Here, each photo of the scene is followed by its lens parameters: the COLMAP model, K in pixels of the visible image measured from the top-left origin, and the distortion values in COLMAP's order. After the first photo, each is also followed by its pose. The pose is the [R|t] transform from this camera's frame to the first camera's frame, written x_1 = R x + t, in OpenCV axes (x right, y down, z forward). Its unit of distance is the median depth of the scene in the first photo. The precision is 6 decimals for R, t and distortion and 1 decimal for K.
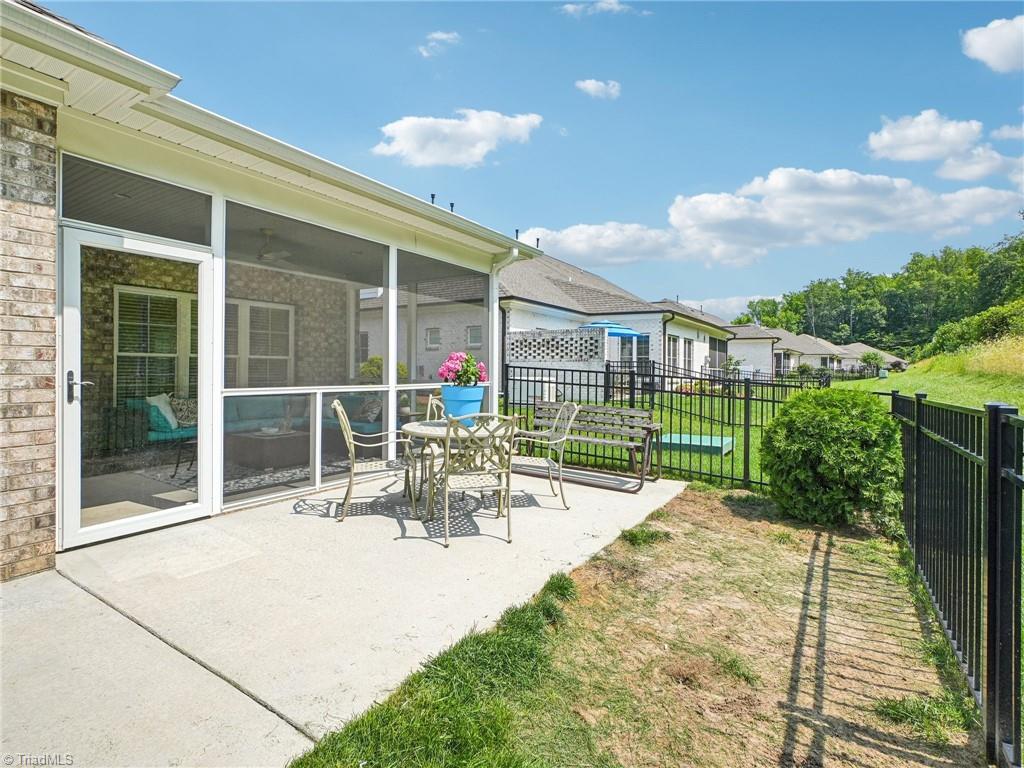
lens RADIAL K [[508.1, 0, 511.7], [0, 508.1, 378.2], [0, 0, 1]] dist [-0.005509, 0.001397]
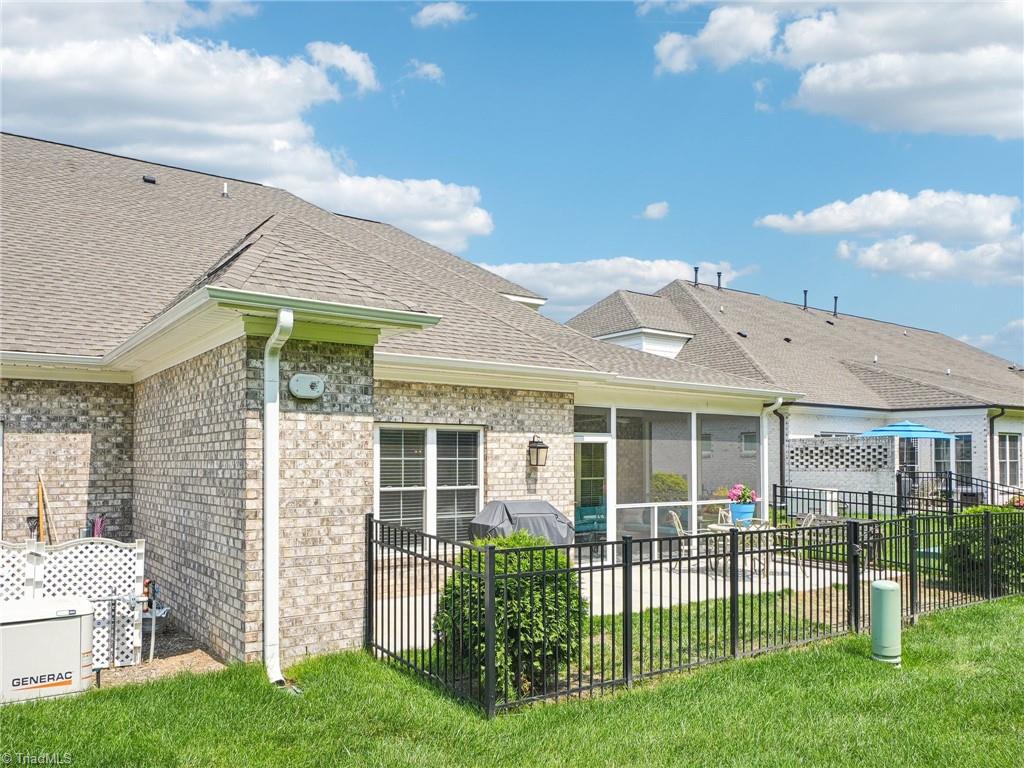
lens RADIAL K [[770.9, 0, 515.2], [0, 770.9, 450.6], [0, 0, 1]] dist [-0.004842, -0.002078]
pose [[0.932242, -0.016818, -0.361444, 0.078221], [0.004309, 0.999364, -0.035385, -0.043572], [0.361810, 0.031430, 0.931722, -1.008192]]
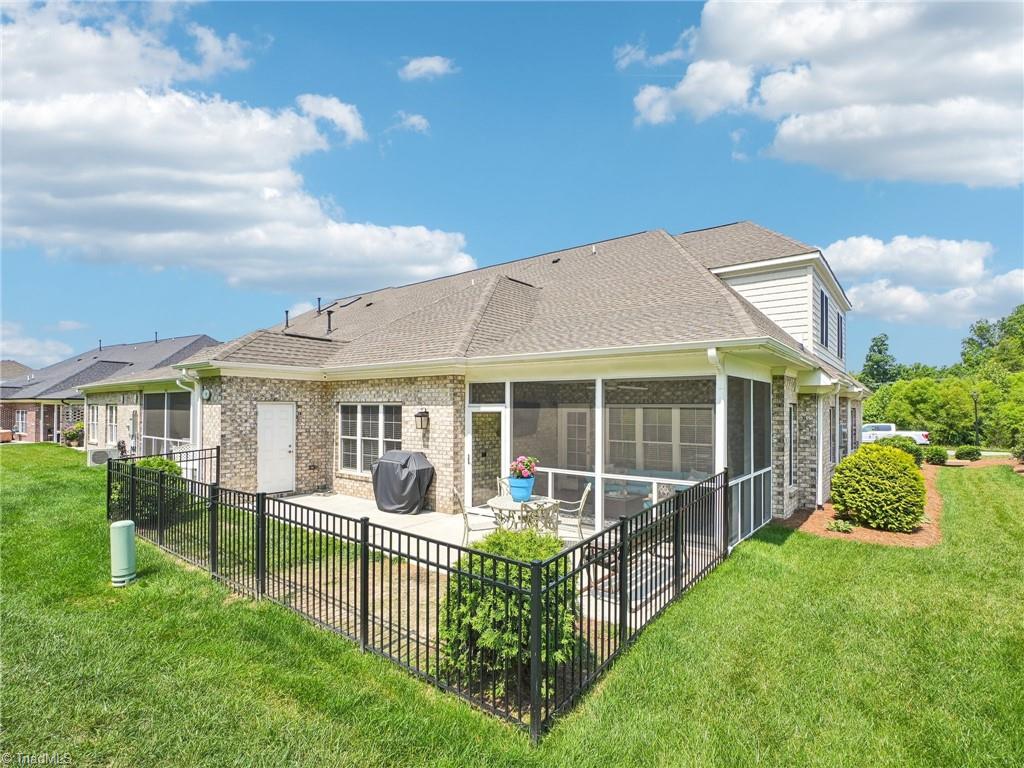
lens RADIAL K [[508.8, 0, 509.4], [0, 508.8, 407.5], [0, 0, 1]] dist [-0.002132, 0.000273]
pose [[-0.091973, -0.015158, -0.995646, 0.903465], [-0.025587, 0.999590, -0.012854, -0.108678], [0.995433, 0.024294, -0.092323, 0.636603]]
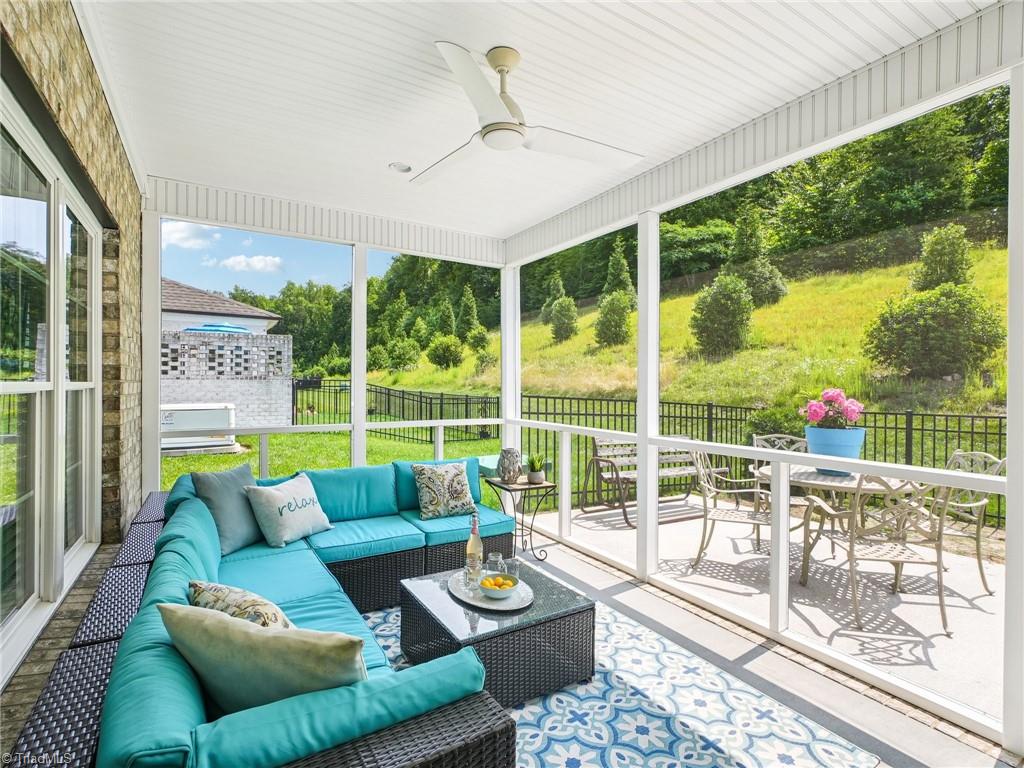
lens RADIAL K [[499.1, 0, 512.0], [0, 499.1, 384.0], [0, 0, 1]] dist [-0.001158, 0.000406]
pose [[0.436224, -0.009127, 0.899792, -0.637440], [0.015735, 0.999873, 0.002513, -0.041063], [-0.899700, 0.013062, 0.436313, 0.645047]]
